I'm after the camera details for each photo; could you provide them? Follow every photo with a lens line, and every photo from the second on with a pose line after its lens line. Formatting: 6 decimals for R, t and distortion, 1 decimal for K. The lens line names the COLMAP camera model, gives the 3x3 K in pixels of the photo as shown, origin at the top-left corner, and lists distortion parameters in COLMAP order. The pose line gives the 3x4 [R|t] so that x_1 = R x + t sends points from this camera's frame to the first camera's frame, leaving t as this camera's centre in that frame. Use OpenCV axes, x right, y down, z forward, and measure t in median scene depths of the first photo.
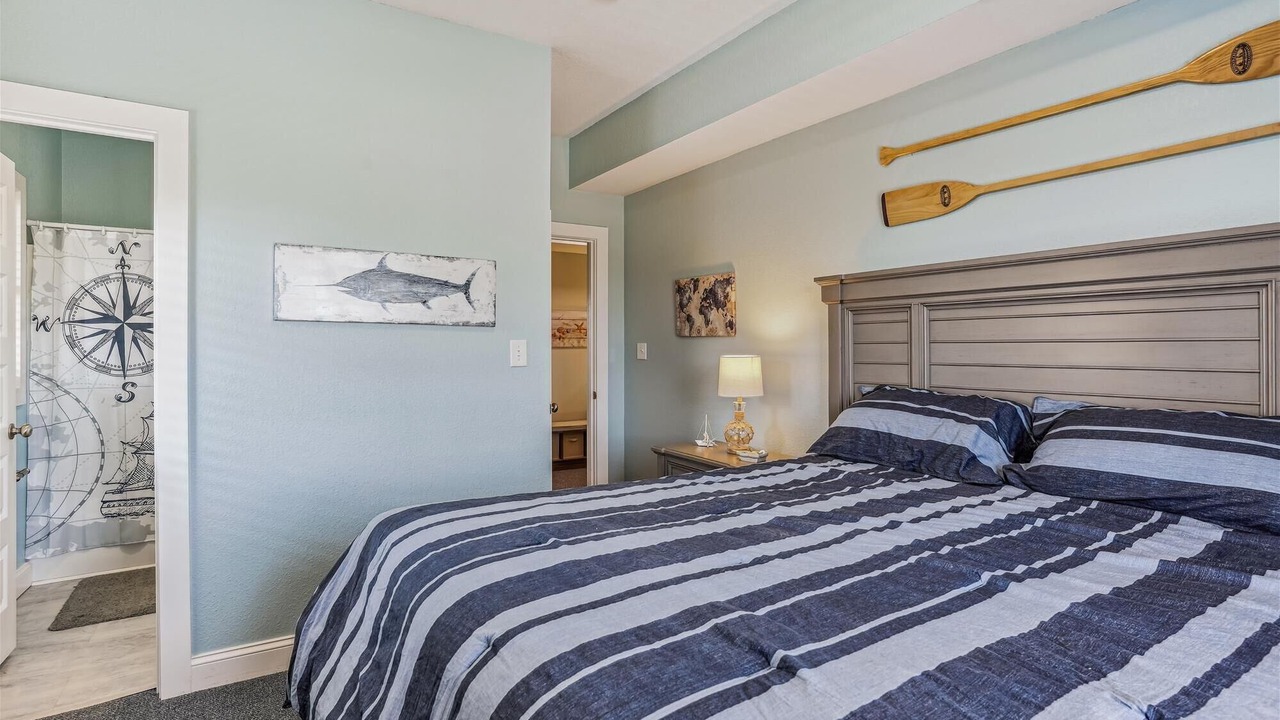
lens RADIAL K [[632.4, 0, 640.0], [0, 632.4, 360.0], [0, 0, 1]] dist [-0.076751, 0.043218]
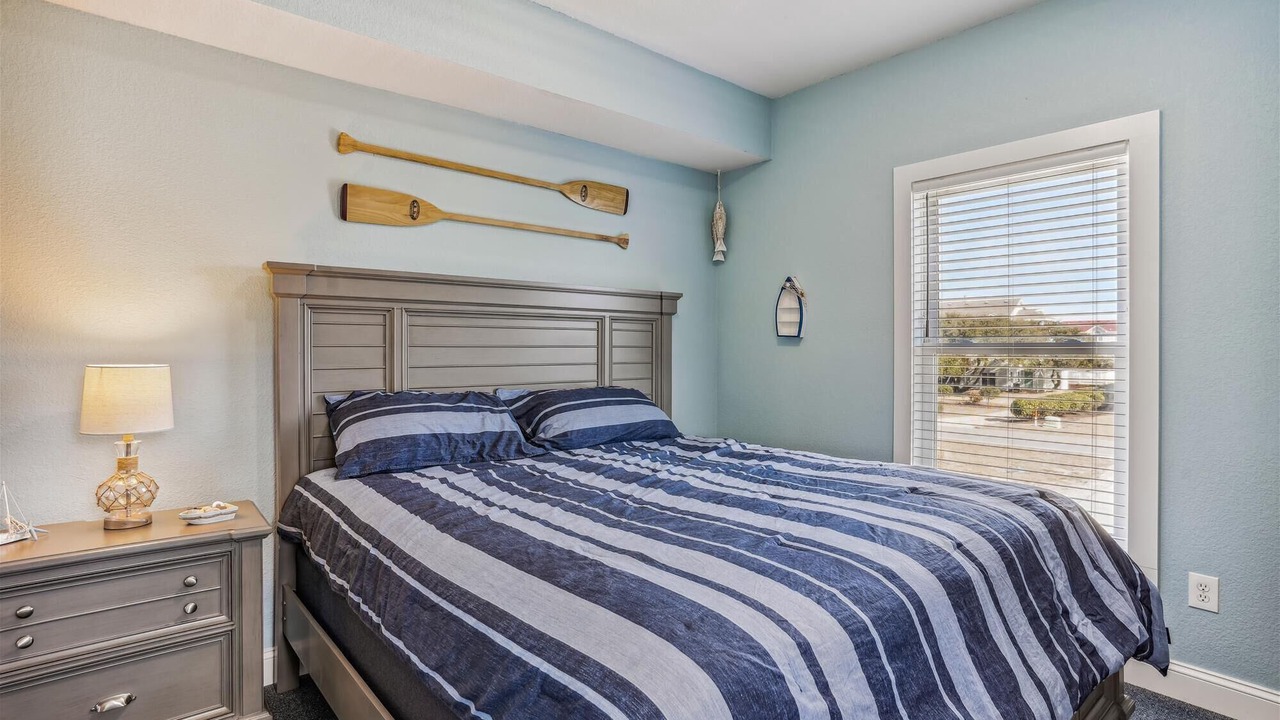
lens RADIAL K [[632.4, 0, 640.0], [0, 632.4, 360.0], [0, 0, 1]] dist [-0.076751, 0.043218]
pose [[-0.129288, -0.017691, 0.991449, -0.625076], [0.015355, 0.999685, 0.019841, -0.020193], [-0.991488, 0.017789, -0.128976, 0.746887]]
